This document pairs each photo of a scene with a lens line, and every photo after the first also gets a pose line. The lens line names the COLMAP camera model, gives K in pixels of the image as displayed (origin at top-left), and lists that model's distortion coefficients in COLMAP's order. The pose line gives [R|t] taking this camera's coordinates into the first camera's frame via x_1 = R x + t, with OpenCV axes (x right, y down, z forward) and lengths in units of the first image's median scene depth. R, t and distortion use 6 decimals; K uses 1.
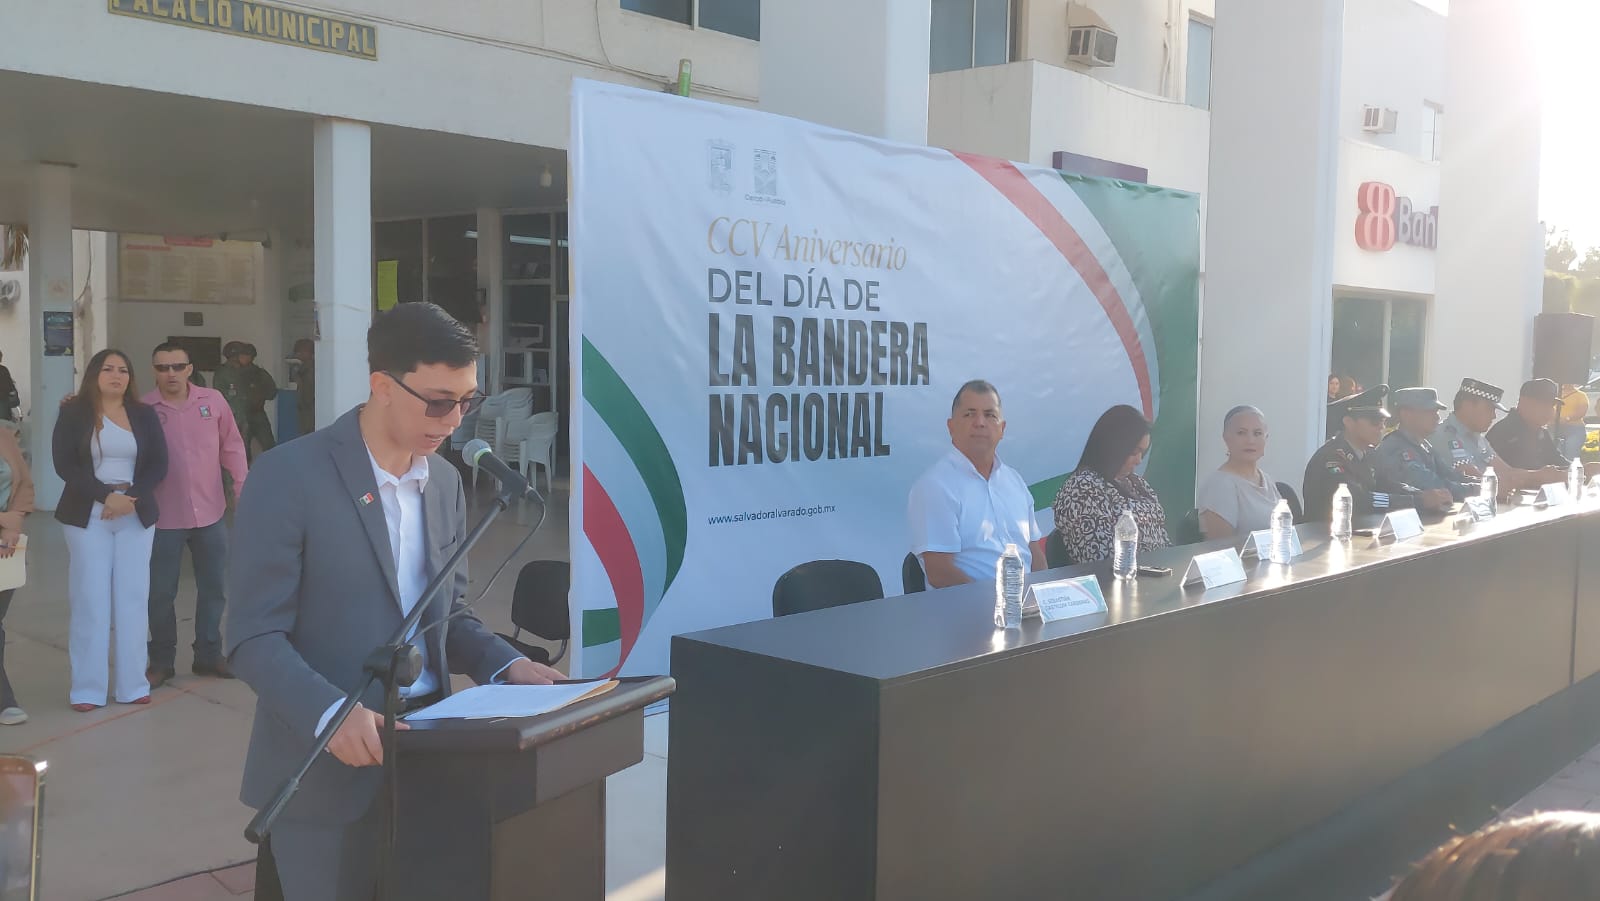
lens RADIAL K [[1133.1, 0, 800.0], [0, 1133.1, 450.5], [0, 0, 1]] dist [0.070235, -0.084207]
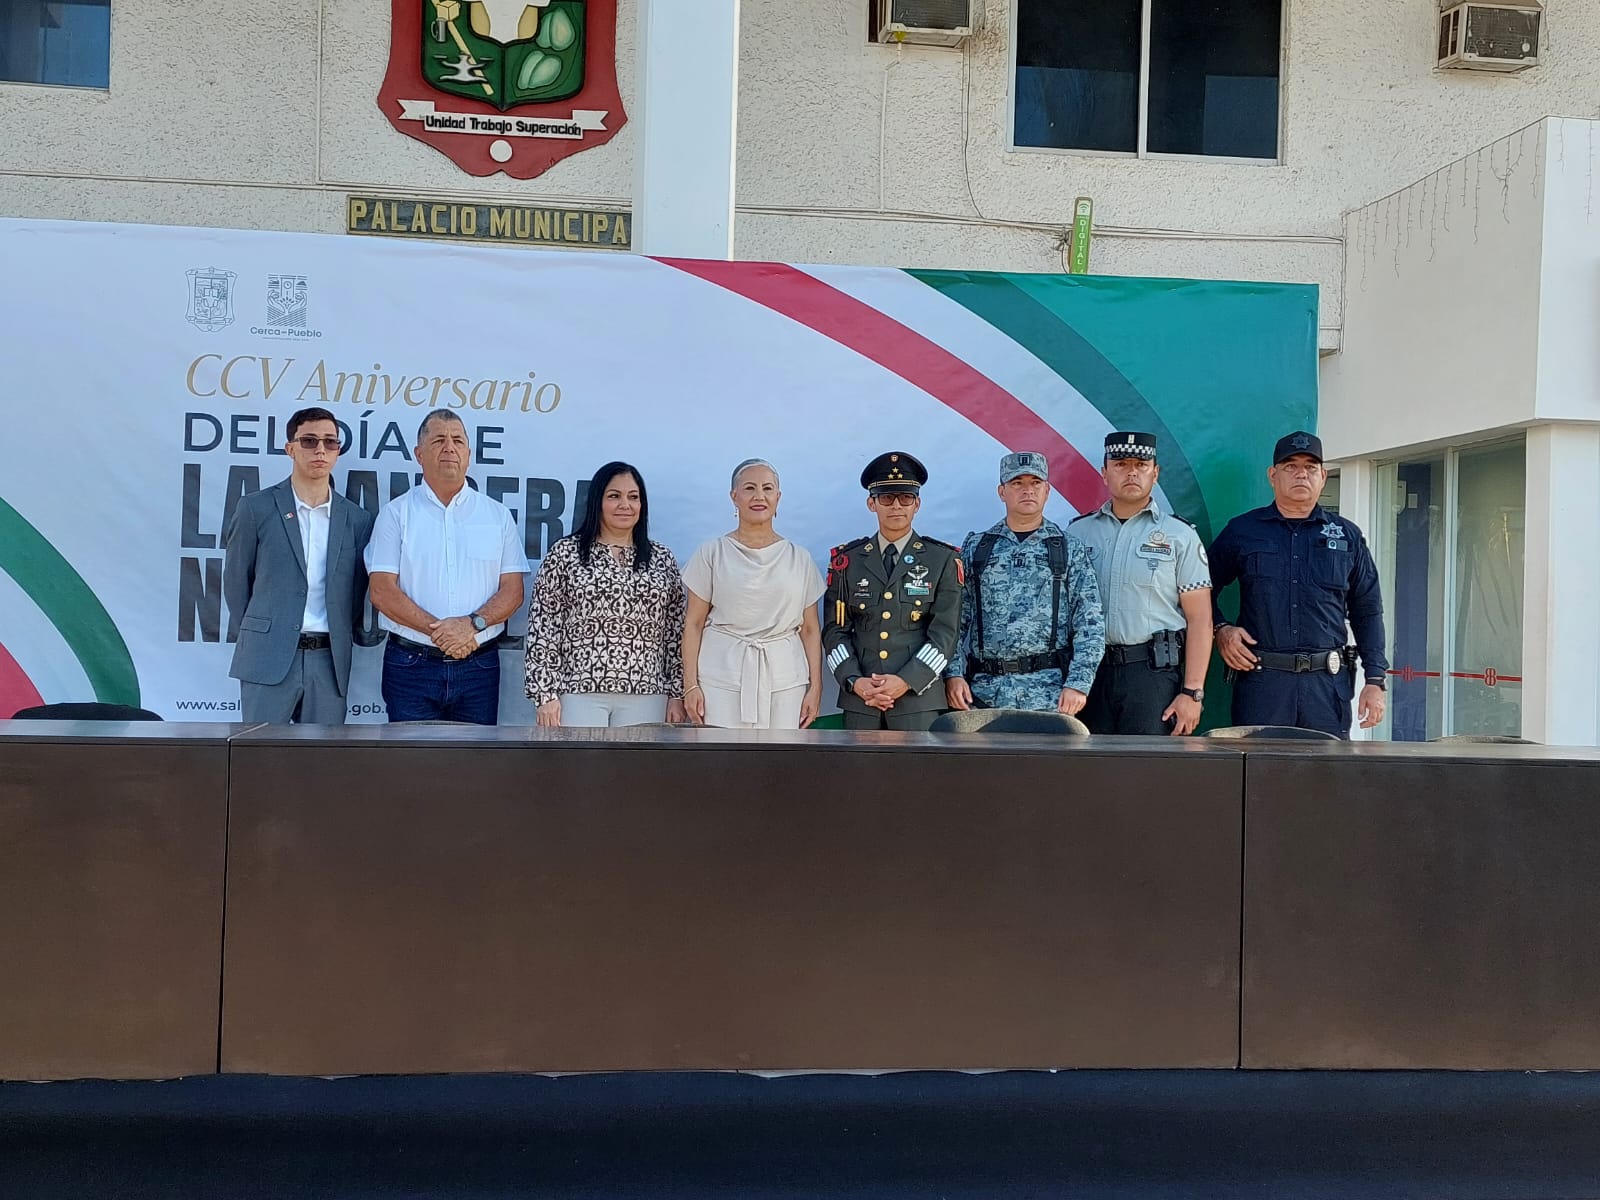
lens RADIAL K [[1582.7, 0, 935.4], [0, 1582.7, 604.7], [0, 0, 1]] dist [0.134009, -0.300369]
pose [[0.836171, -0.005360, -0.548443, 0.941541], [-0.055543, 0.993984, -0.094397, 0.061531], [0.545650, 0.109394, 0.830842, 0.267329]]
